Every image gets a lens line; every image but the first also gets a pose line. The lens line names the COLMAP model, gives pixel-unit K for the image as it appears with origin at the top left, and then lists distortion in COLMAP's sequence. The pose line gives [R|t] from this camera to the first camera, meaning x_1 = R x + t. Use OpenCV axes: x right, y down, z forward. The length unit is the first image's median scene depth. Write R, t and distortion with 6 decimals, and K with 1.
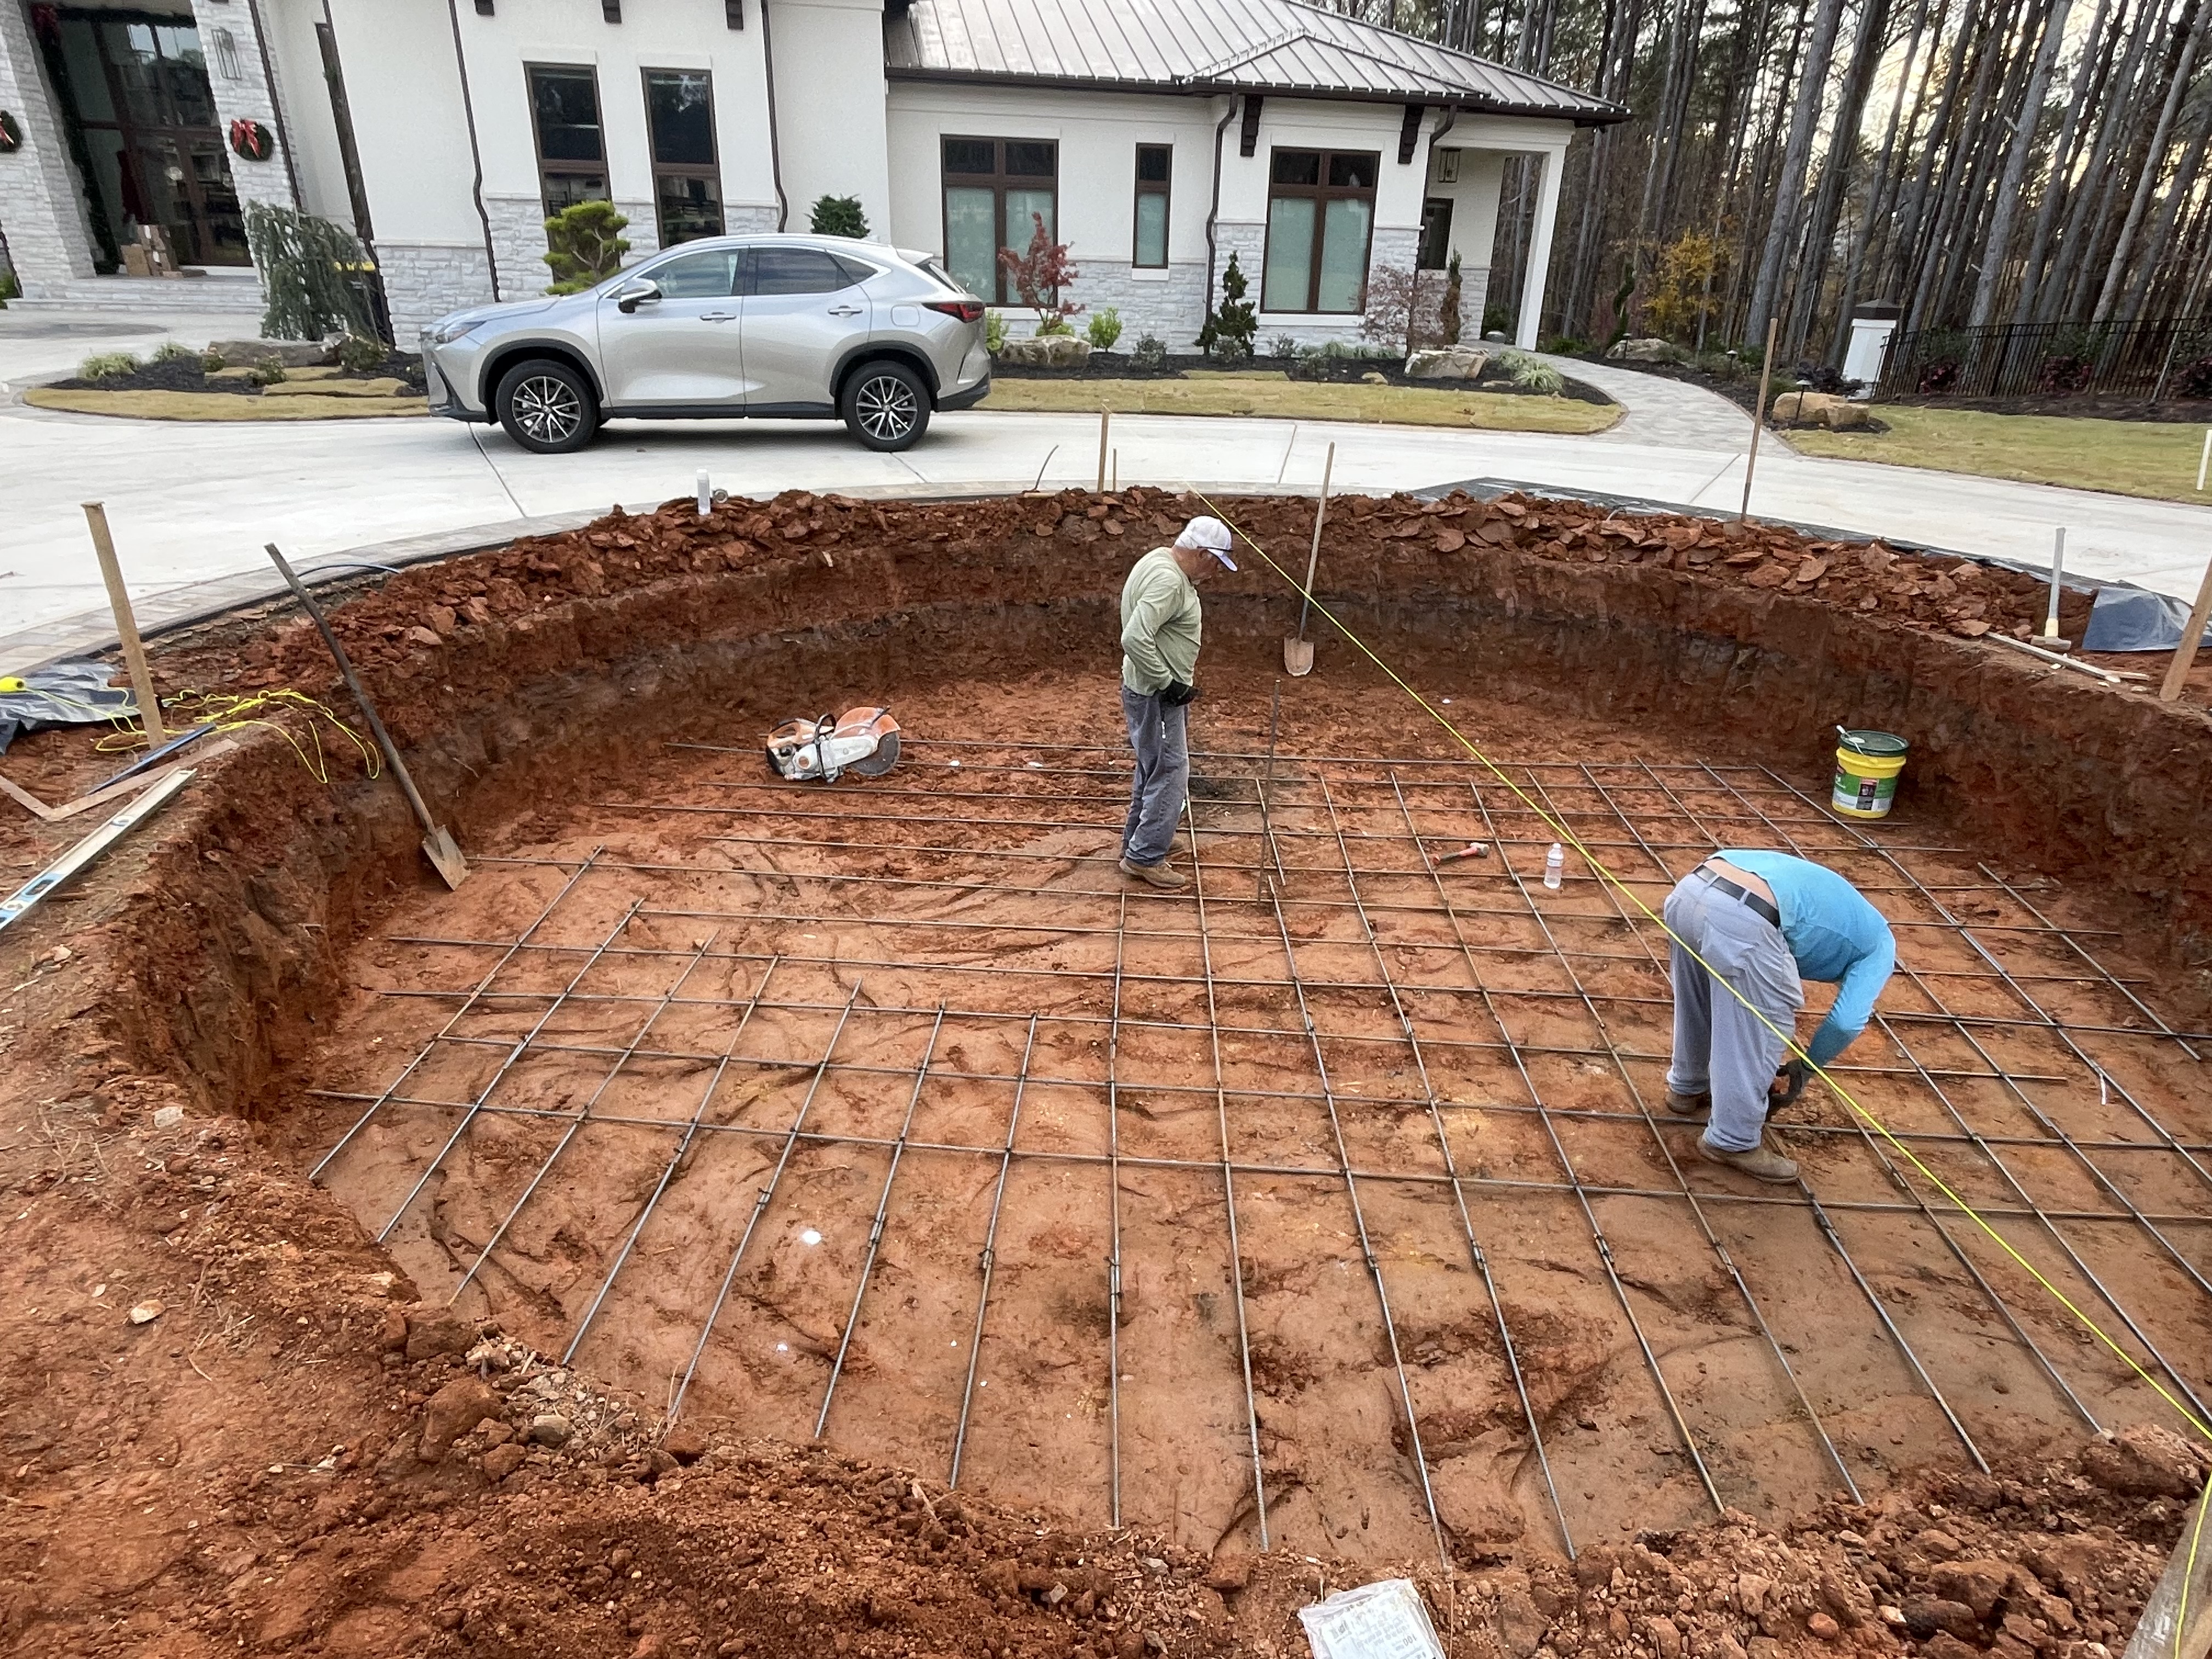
lens RADIAL K [[1284.3, 0, 1119.4], [0, 1284.3, 835.0], [0, 0, 1]] dist [-0.013005, 0.006235]
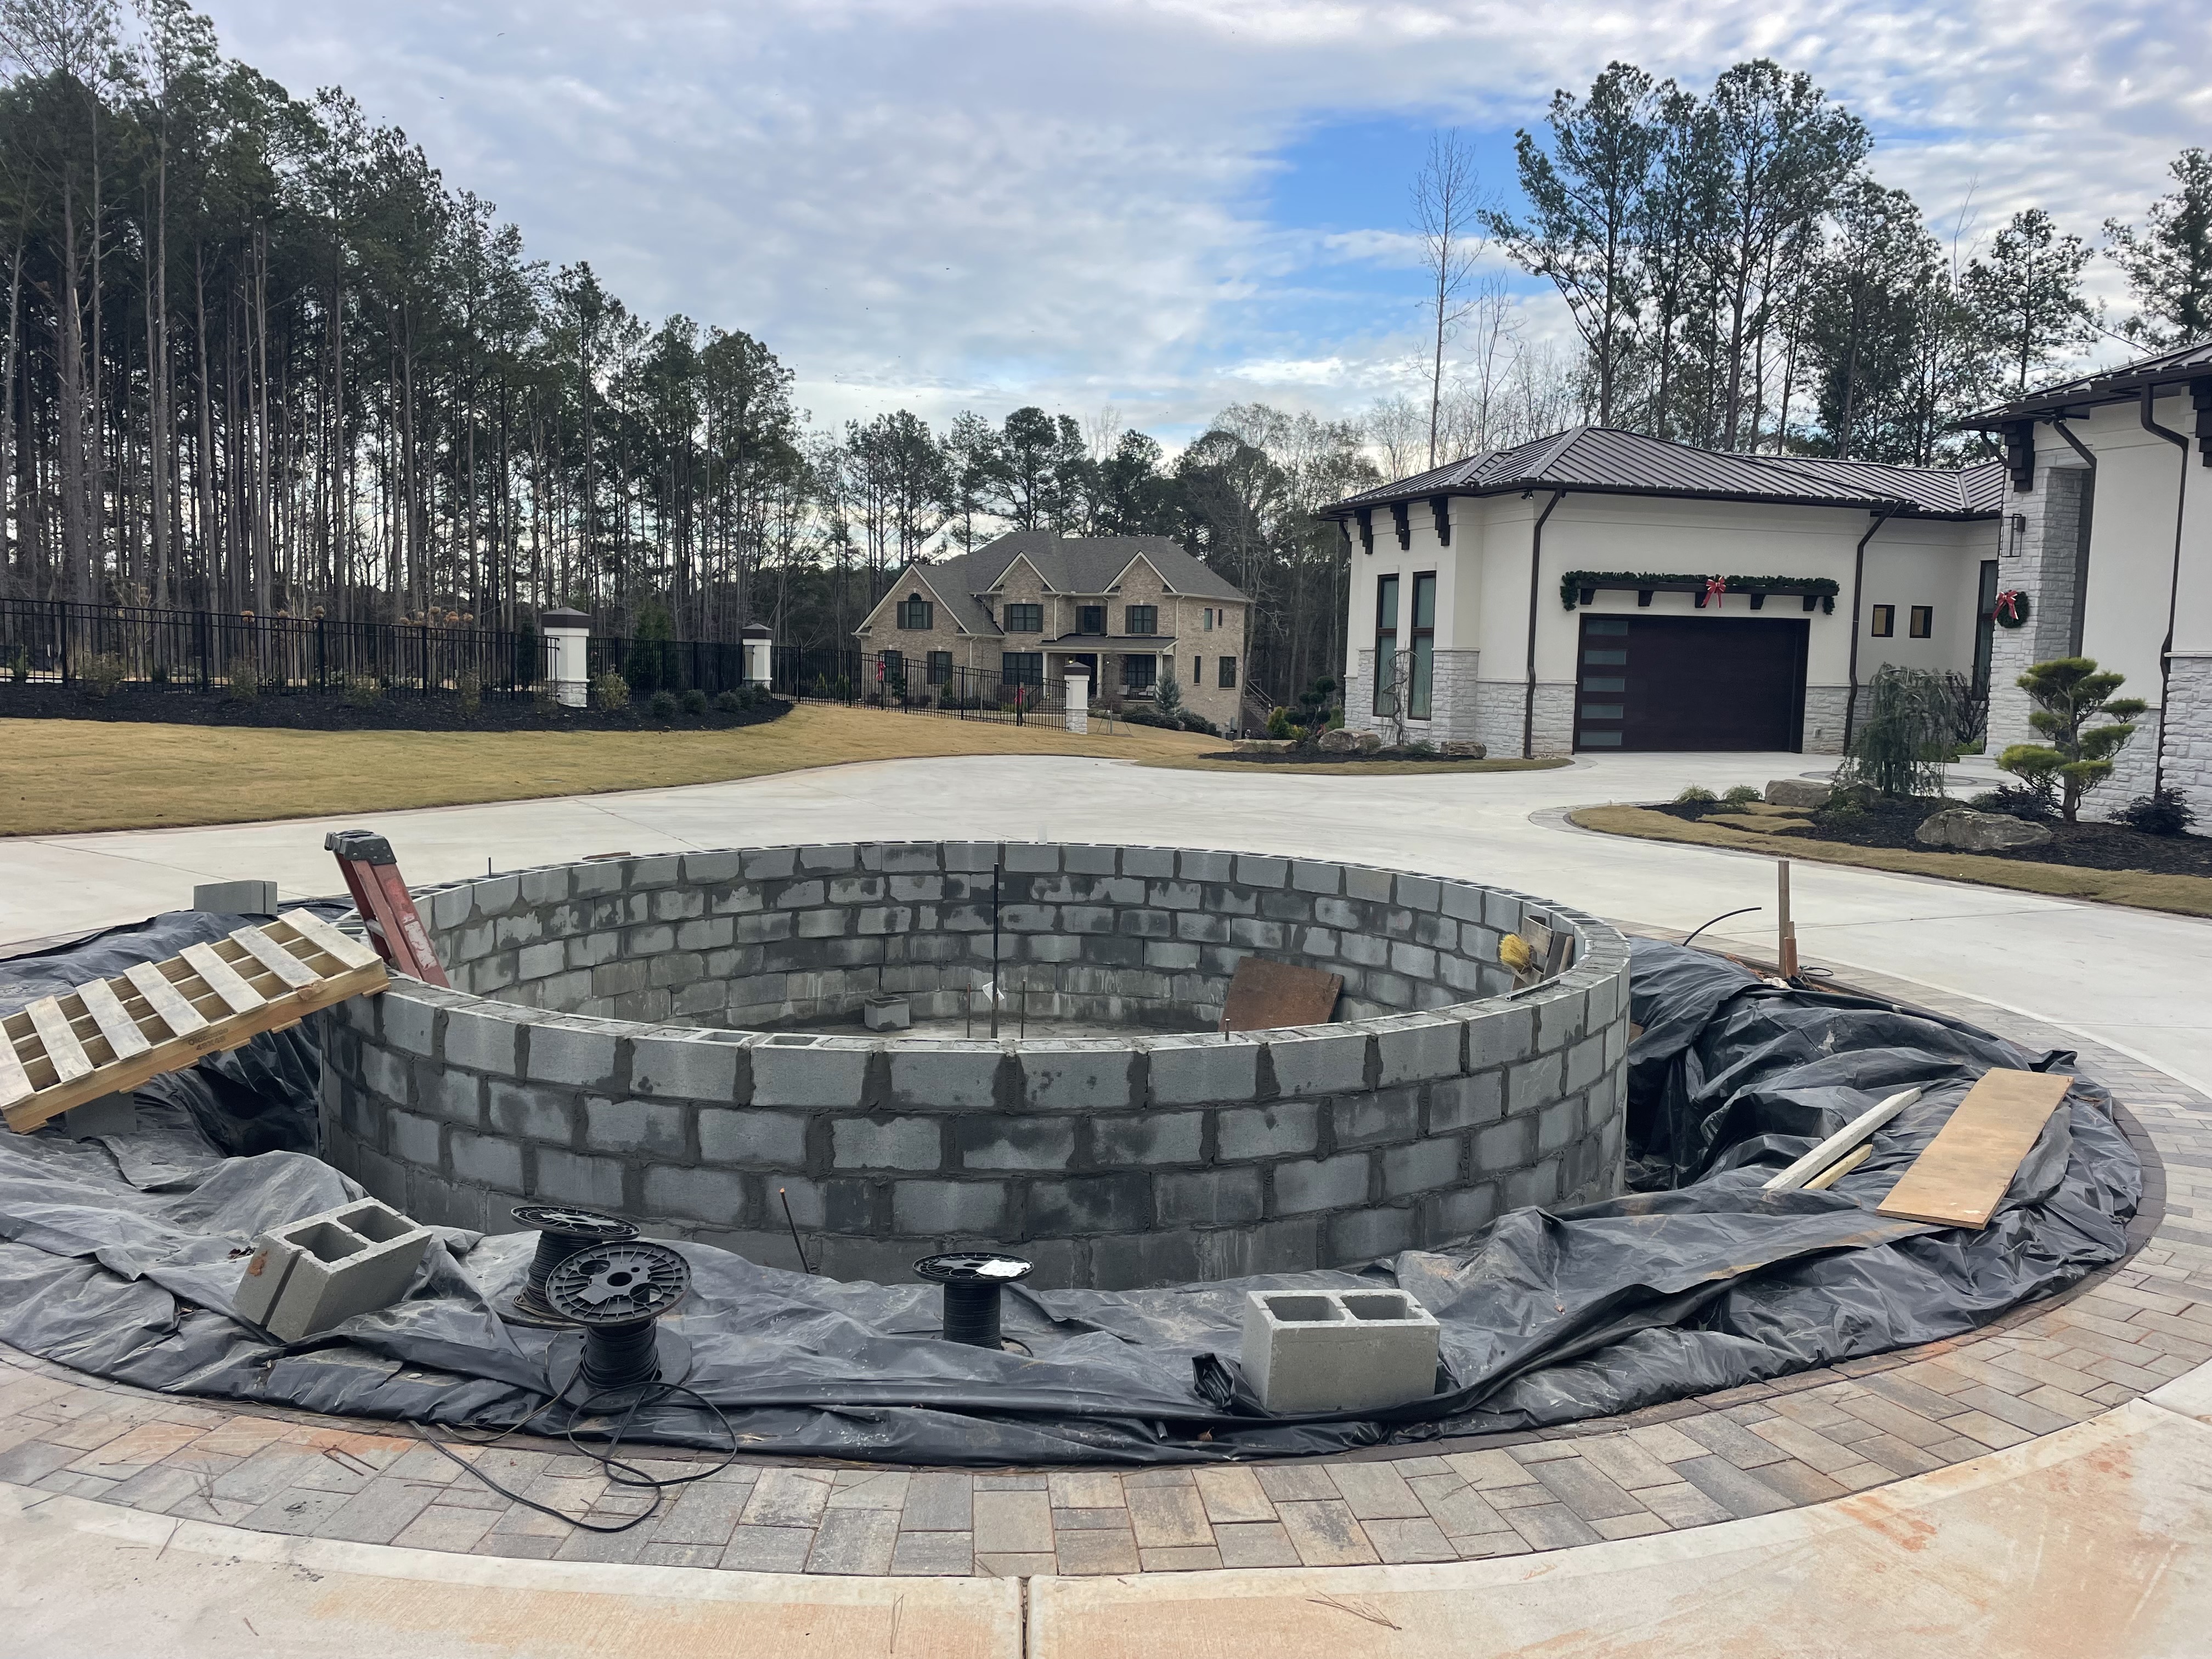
lens RADIAL K [[1666.1, 0, 1118.2], [0, 1666.1, 837.3], [0, 0, 1]] dist [0.076850, -0.091779]
pose [[0.153994, 0.083154, -0.984567, 0.518095], [-0.430107, 0.902733, 0.008970, -0.094425], [0.889547, 0.422088, 0.174780, 0.221388]]
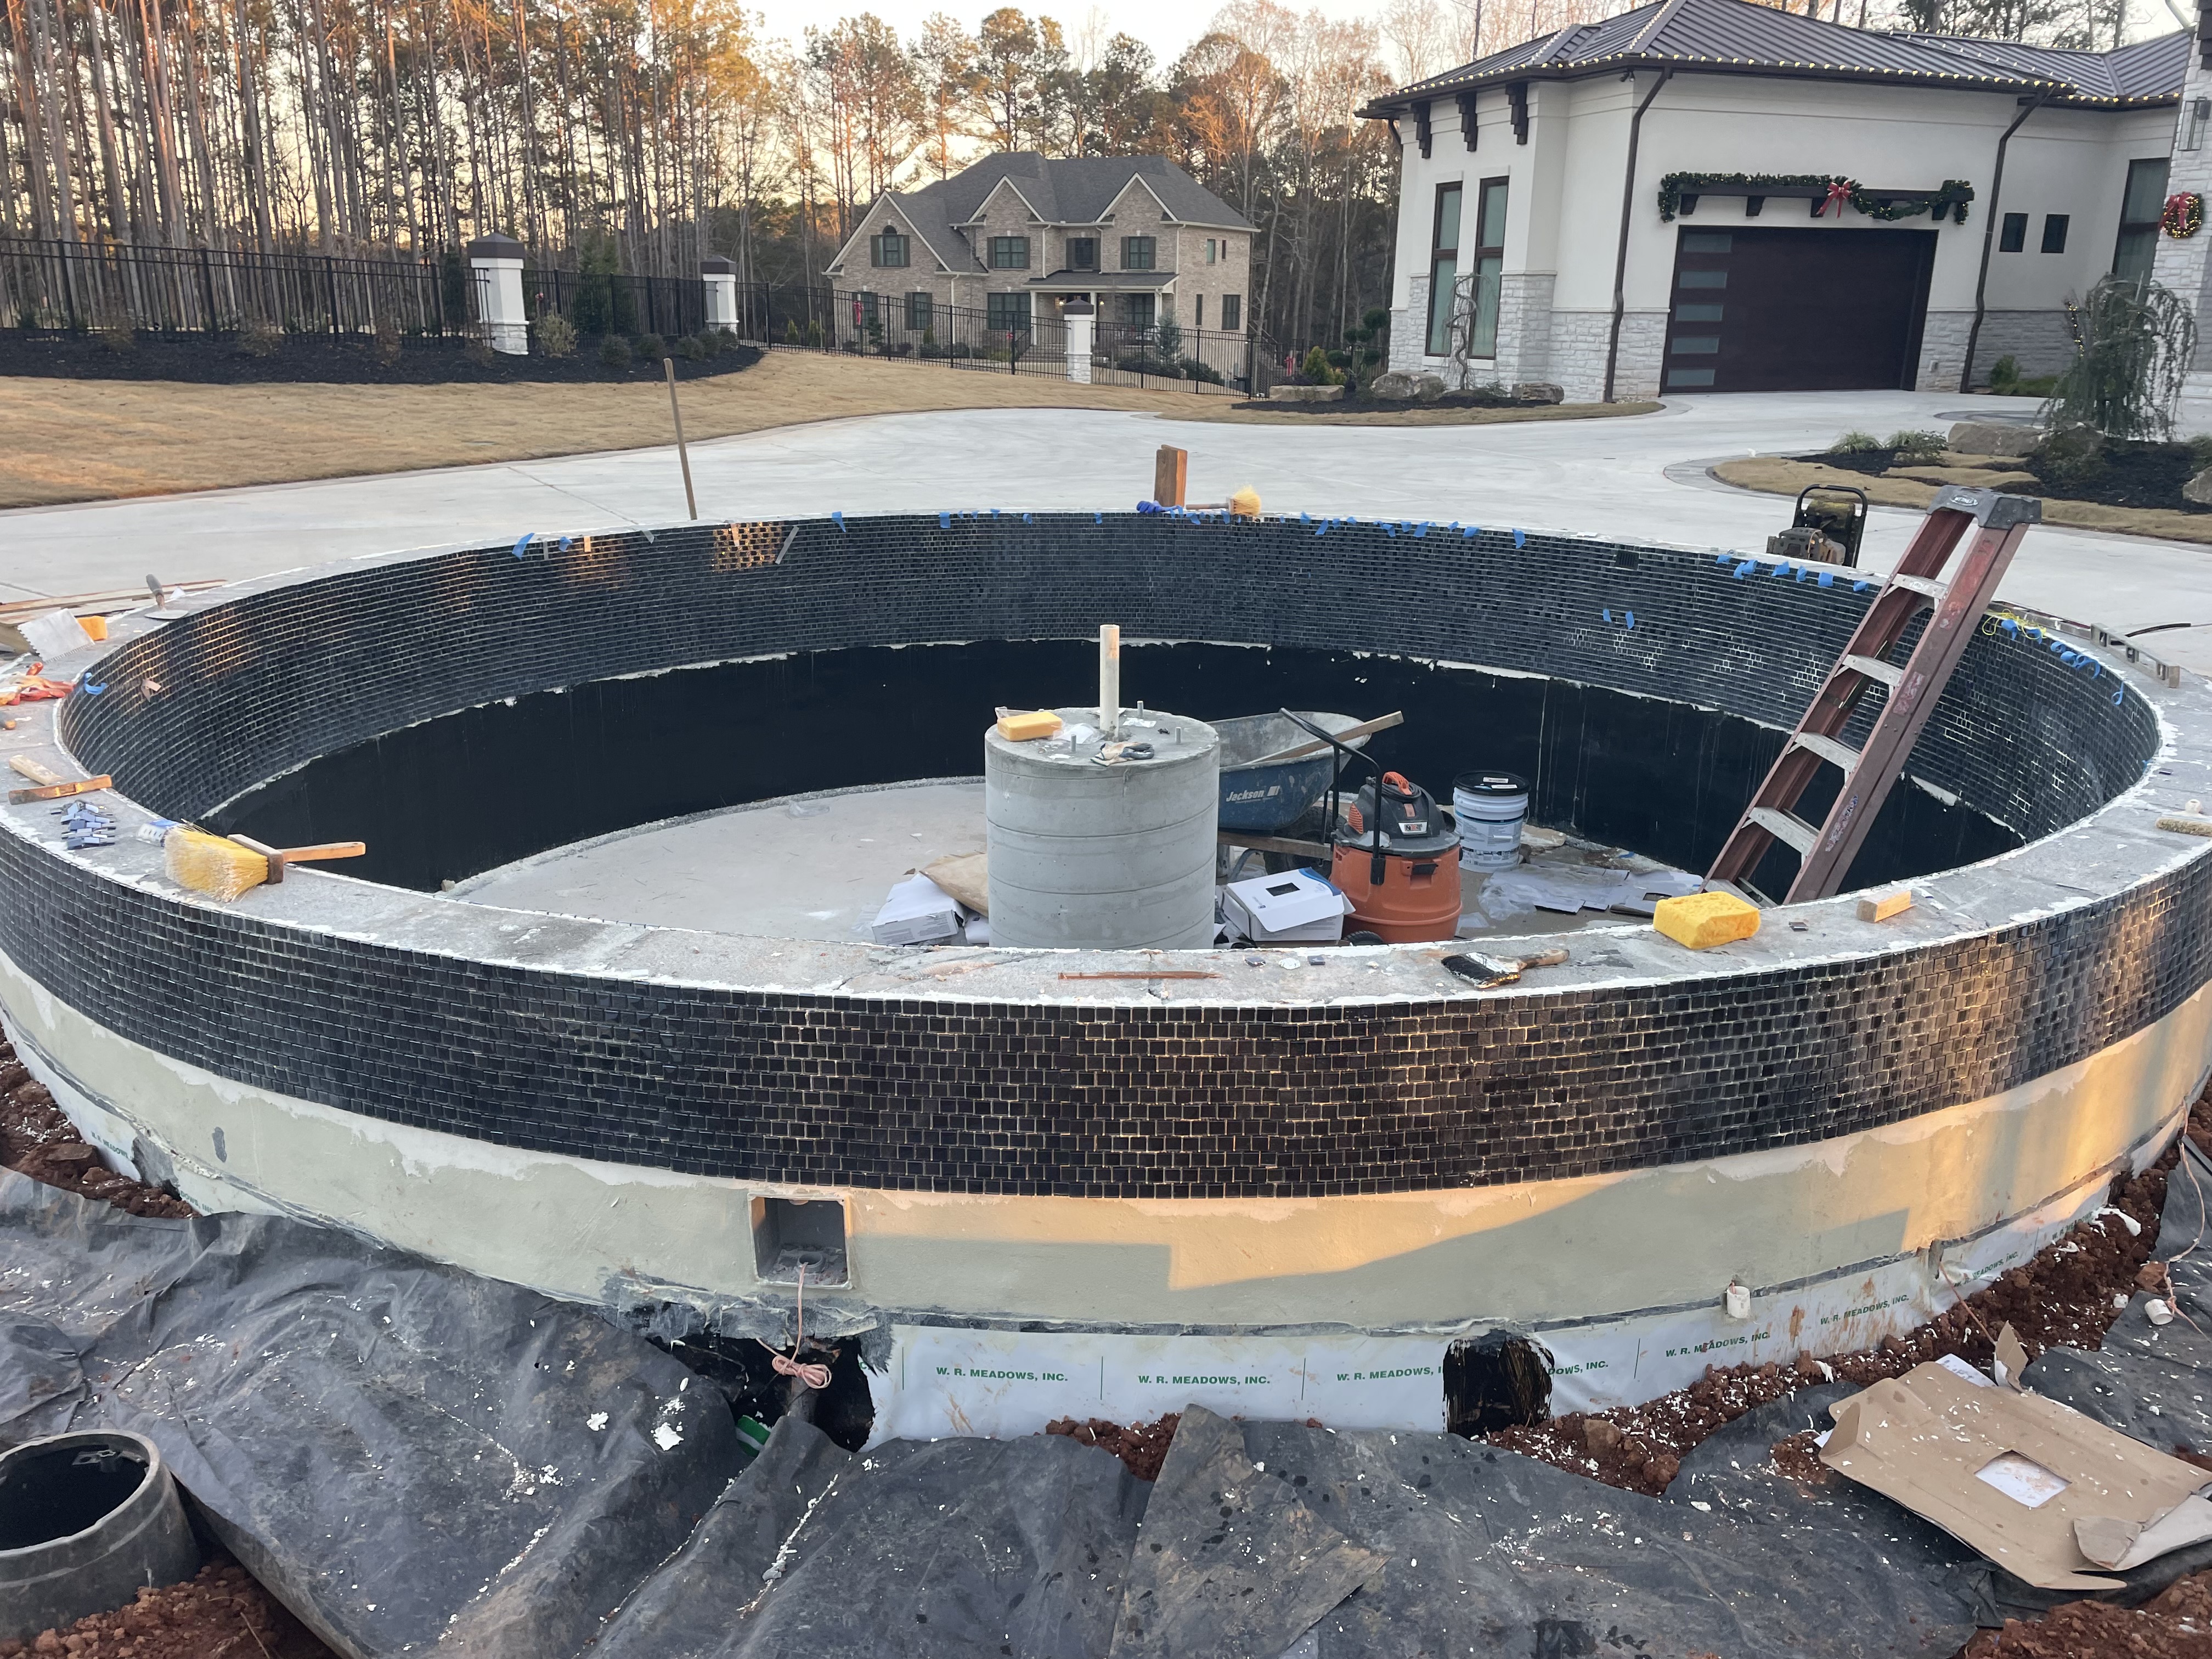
lens RADIAL K [[1666.1, 0, 1103.0], [0, 1666.1, 831.4], [0, 0, 1]] dist [0.076850, -0.091779]
pose [[0.155257, 0.273946, -0.949130, 0.336056], [-0.419451, 0.888154, 0.187734, -0.083893], [0.894403, 0.368967, 0.252799, 0.216780]]
